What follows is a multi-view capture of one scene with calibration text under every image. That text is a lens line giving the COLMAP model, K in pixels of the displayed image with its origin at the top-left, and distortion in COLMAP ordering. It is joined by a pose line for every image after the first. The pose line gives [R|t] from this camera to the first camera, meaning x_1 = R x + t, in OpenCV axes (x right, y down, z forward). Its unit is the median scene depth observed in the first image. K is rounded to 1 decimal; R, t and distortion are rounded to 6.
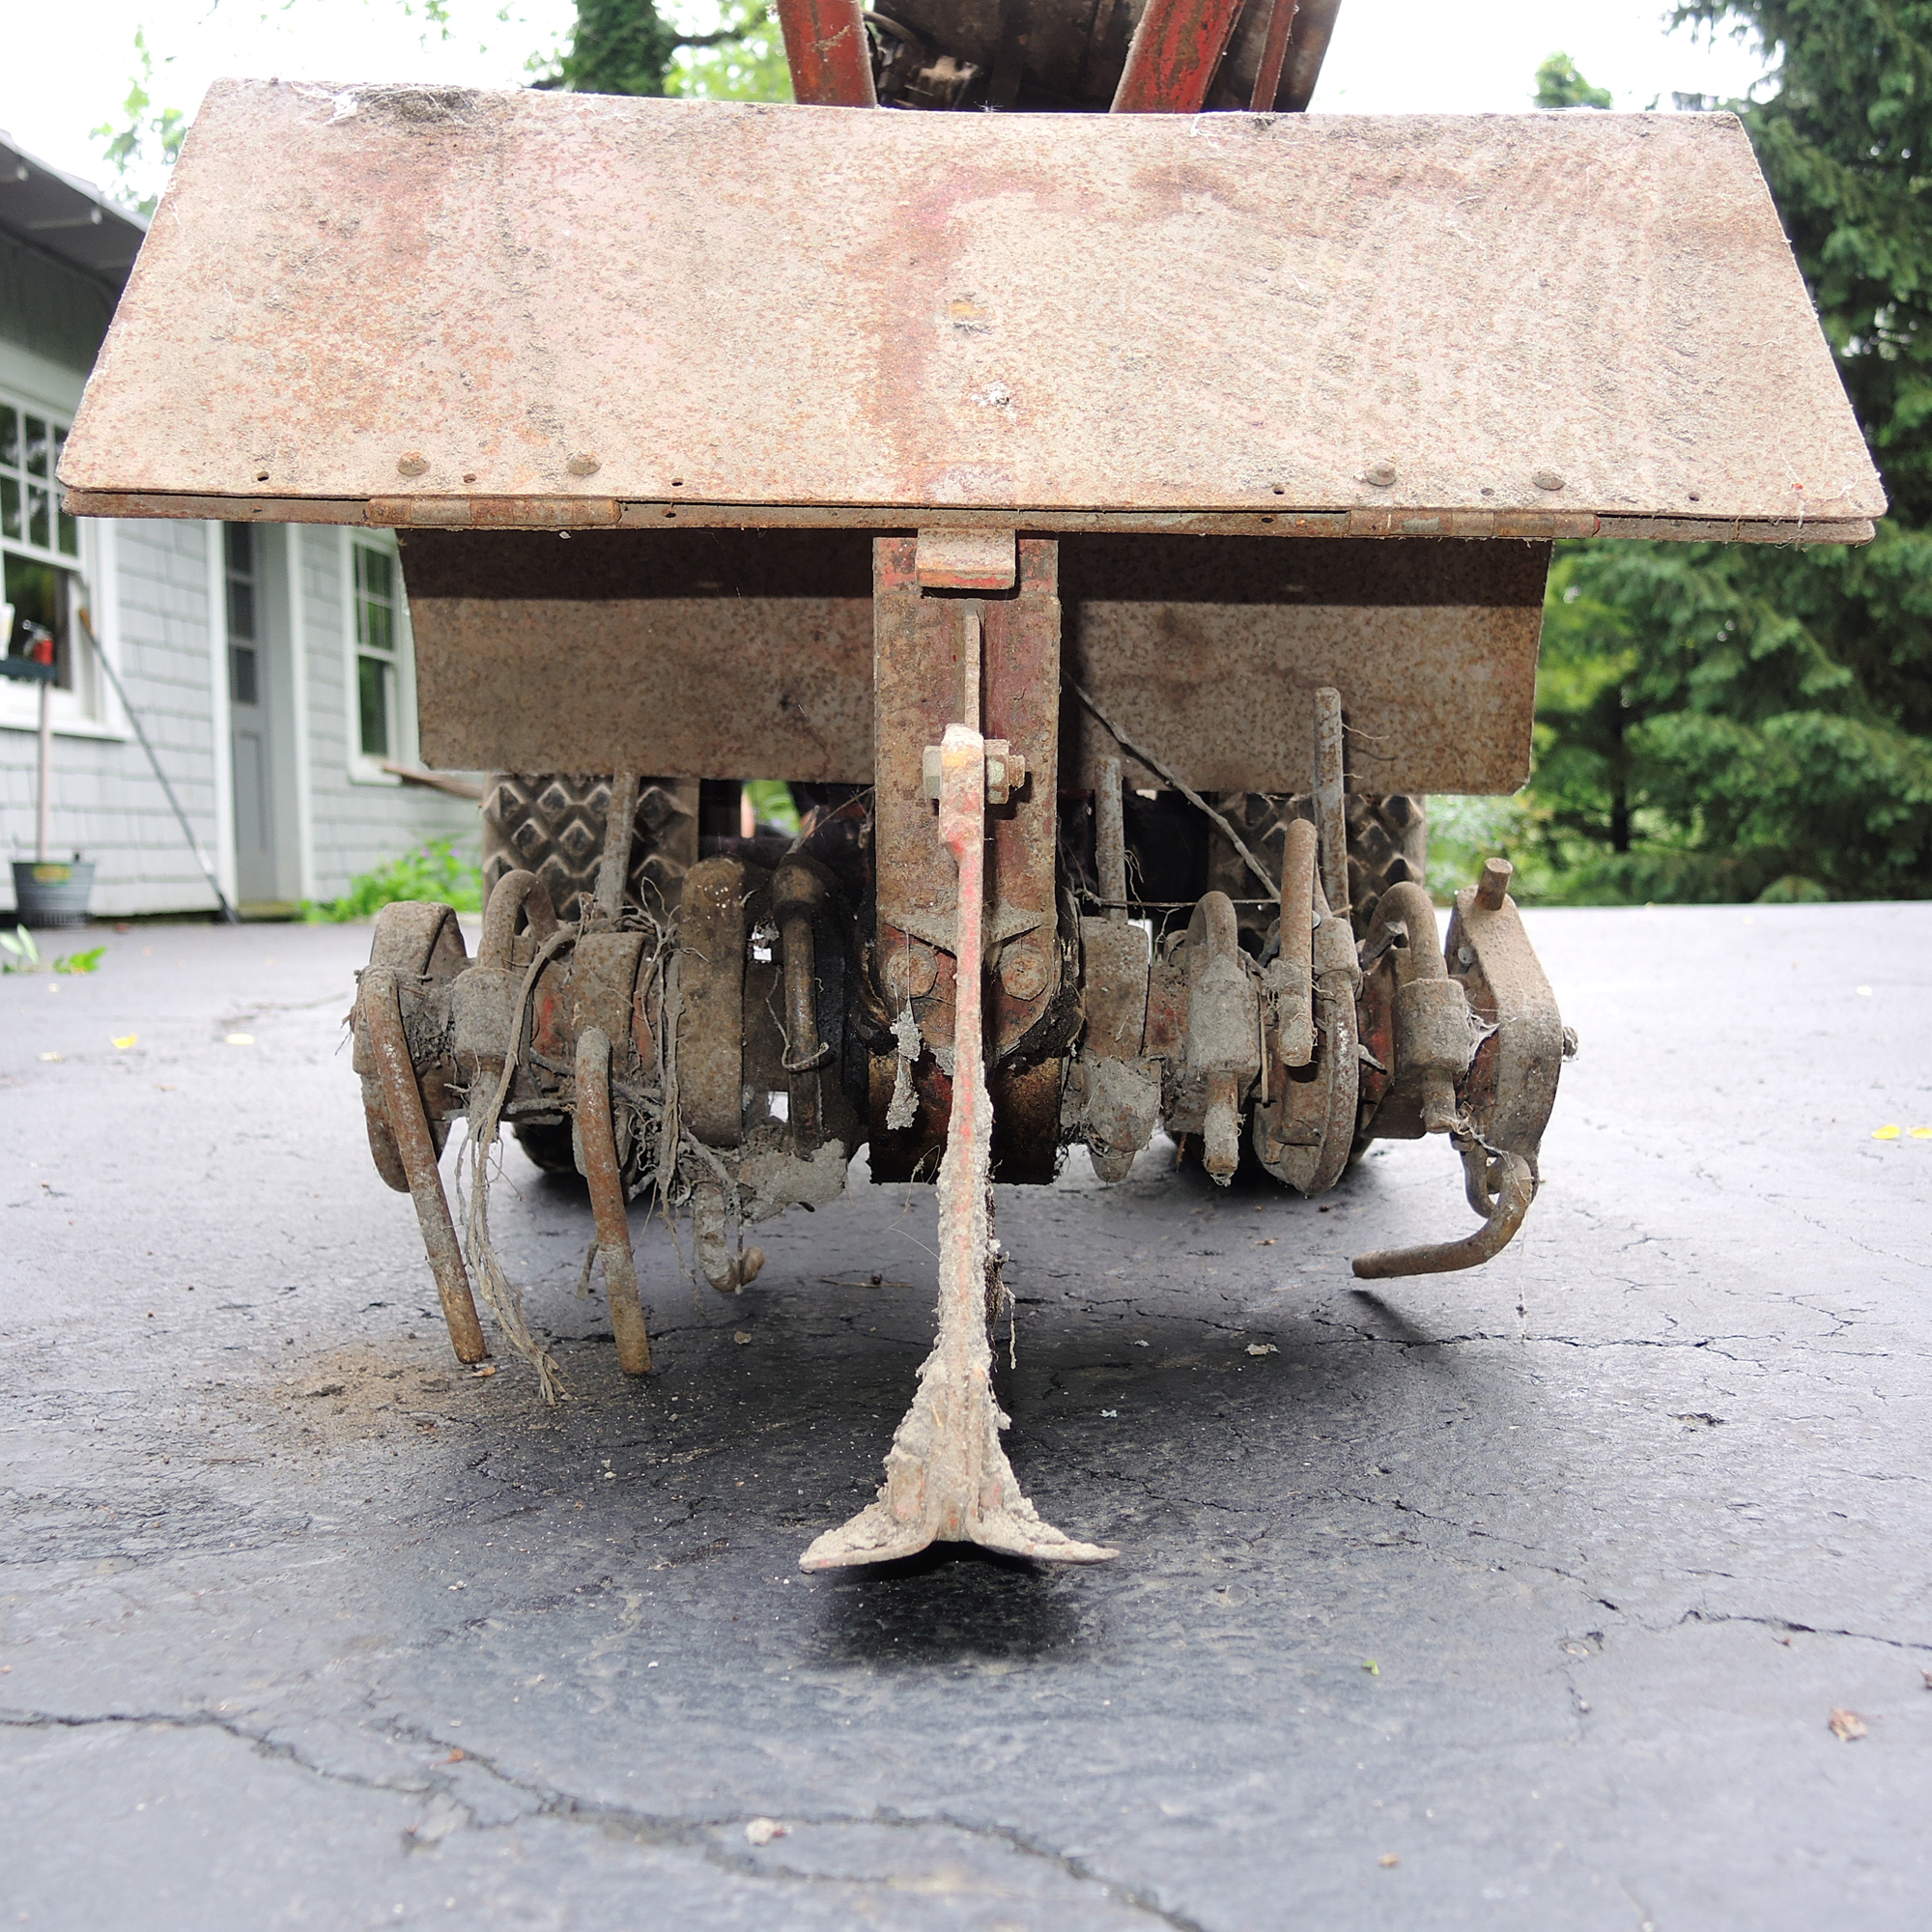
lens RADIAL K [[2190.3, 0, 957.6], [0, 2190.3, 966.3], [0, 0, 1]] dist [-0.068318, 0.000000]
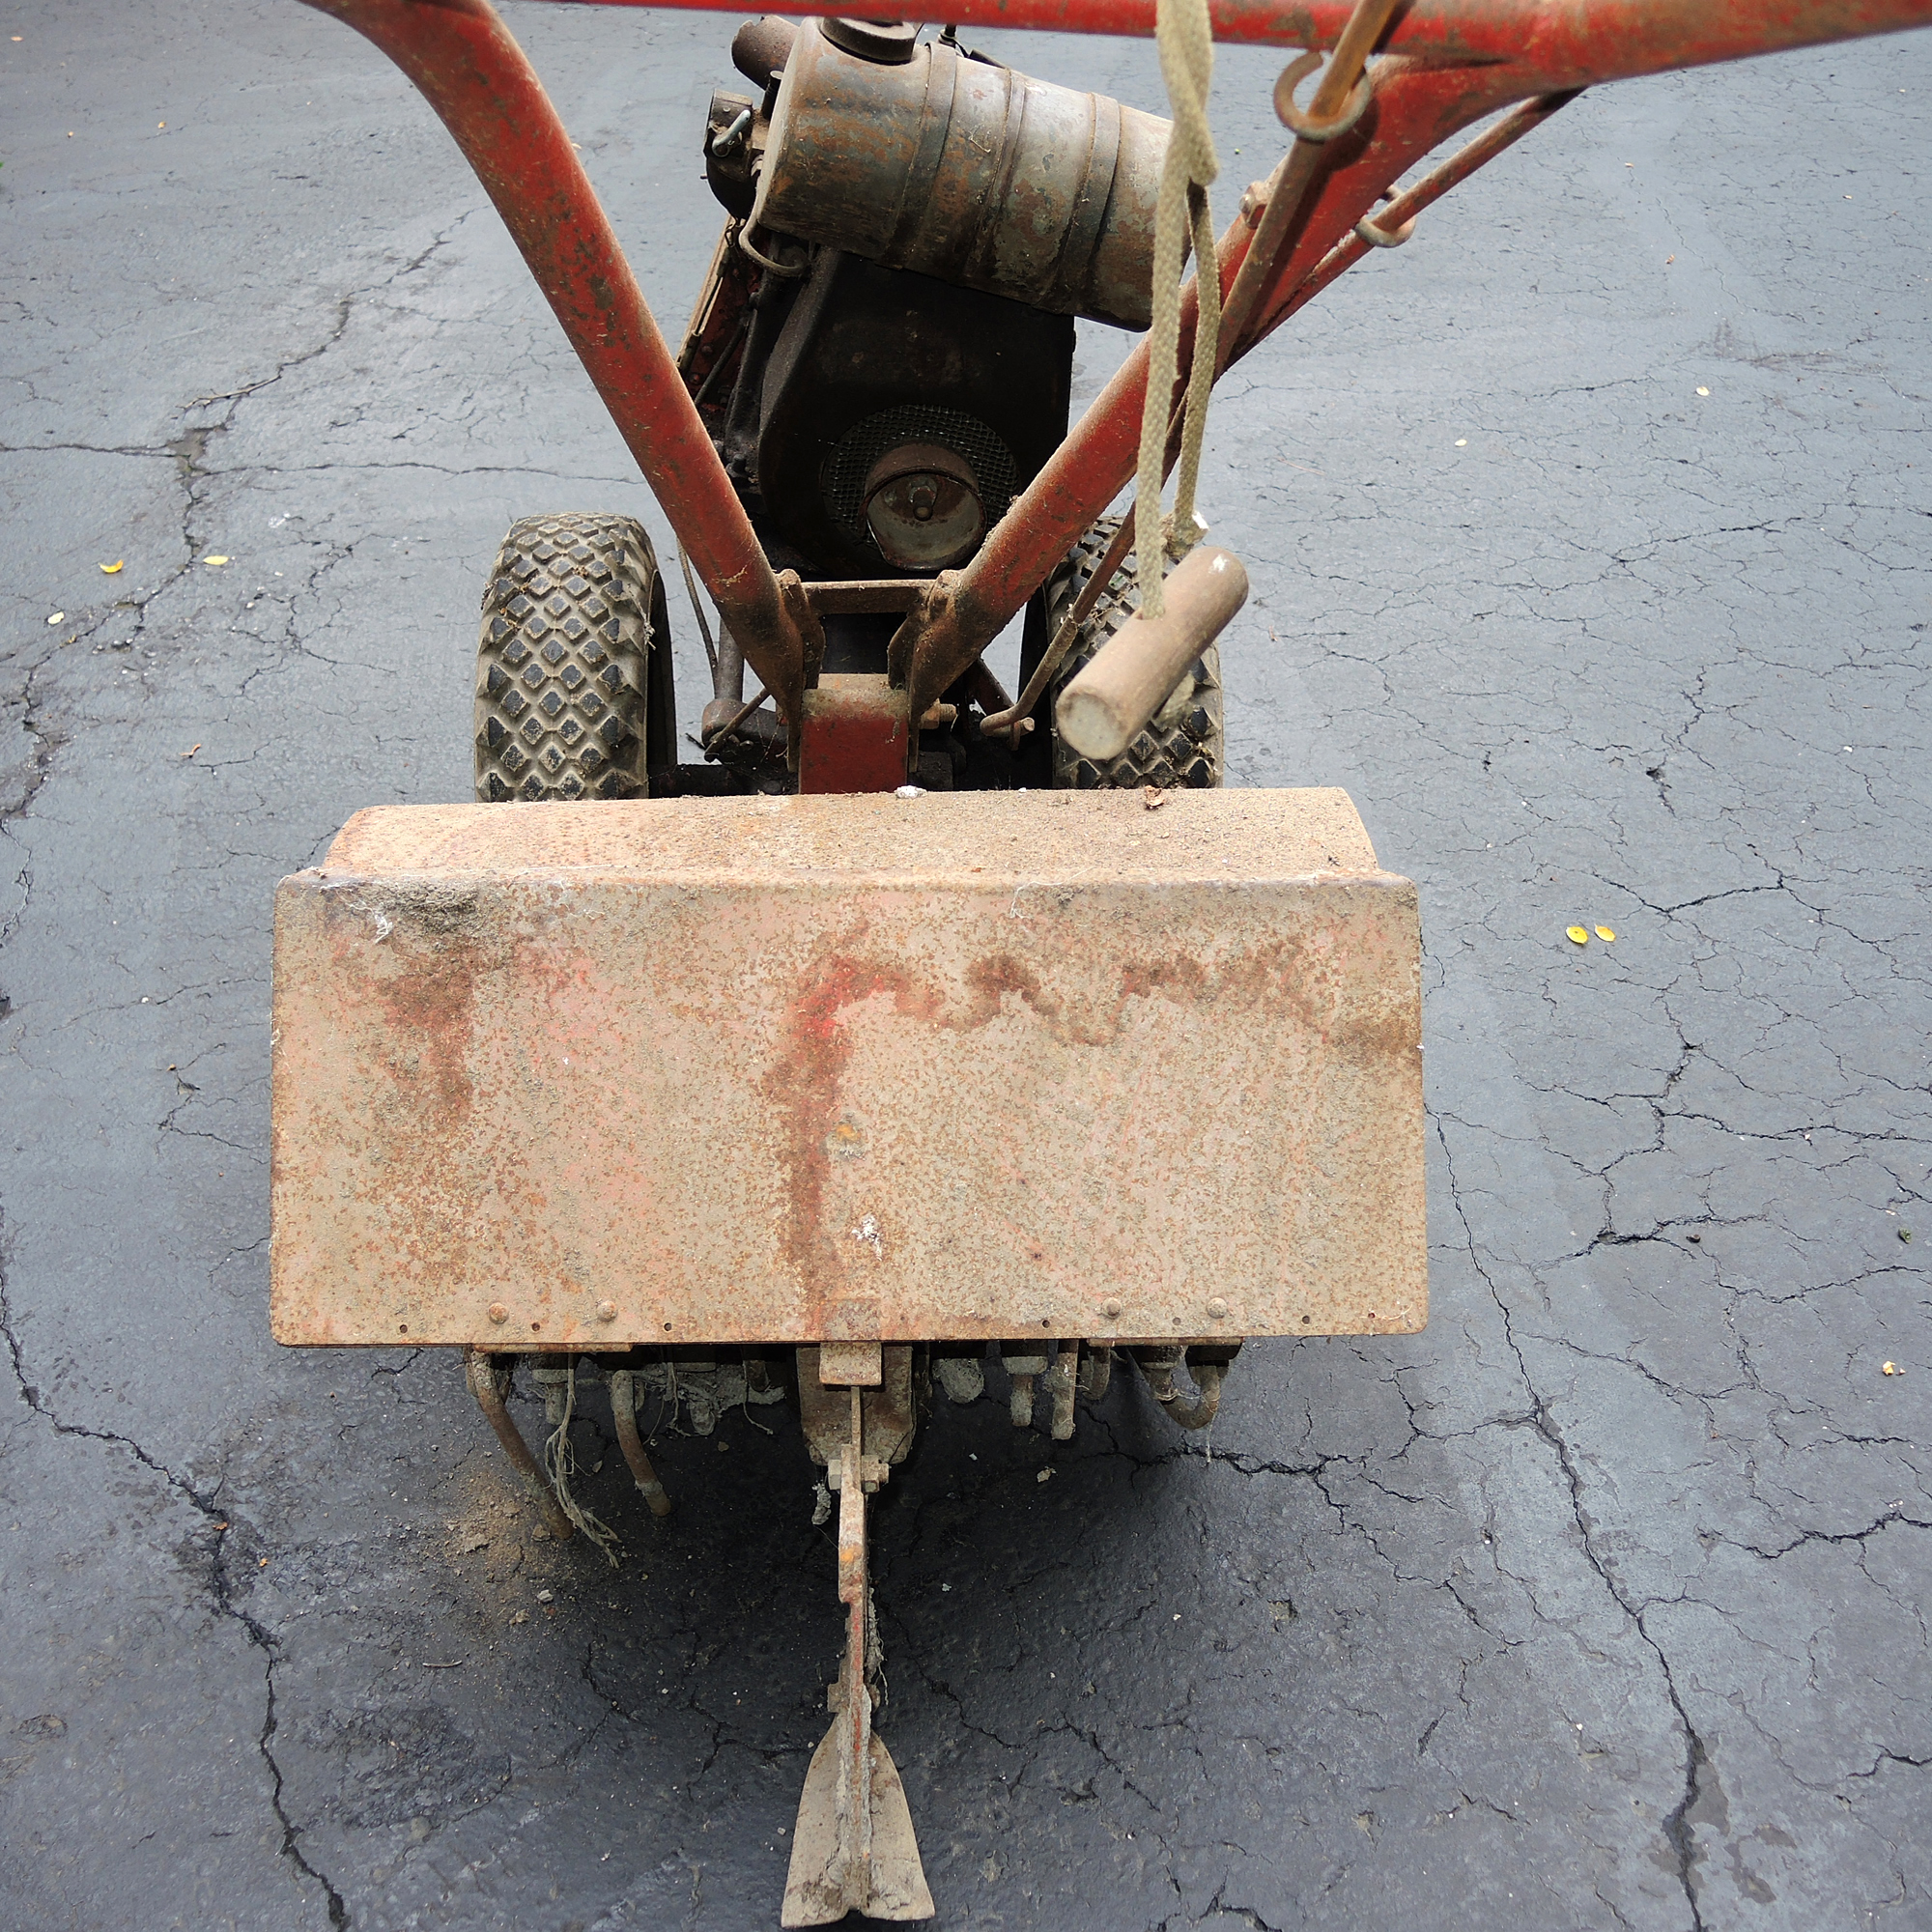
lens RADIAL K [[2190.3, 0, 959.1], [0, 2190.3, 967.3], [0, 0, 1]] dist [-0.068318, 0.000000]
pose [[0.999314, -0.015197, 0.033786, 0.031656], [-0.005367, 0.842975, 0.537927, -1.221141], [-0.036655, -0.537739, 0.842314, -0.193723]]
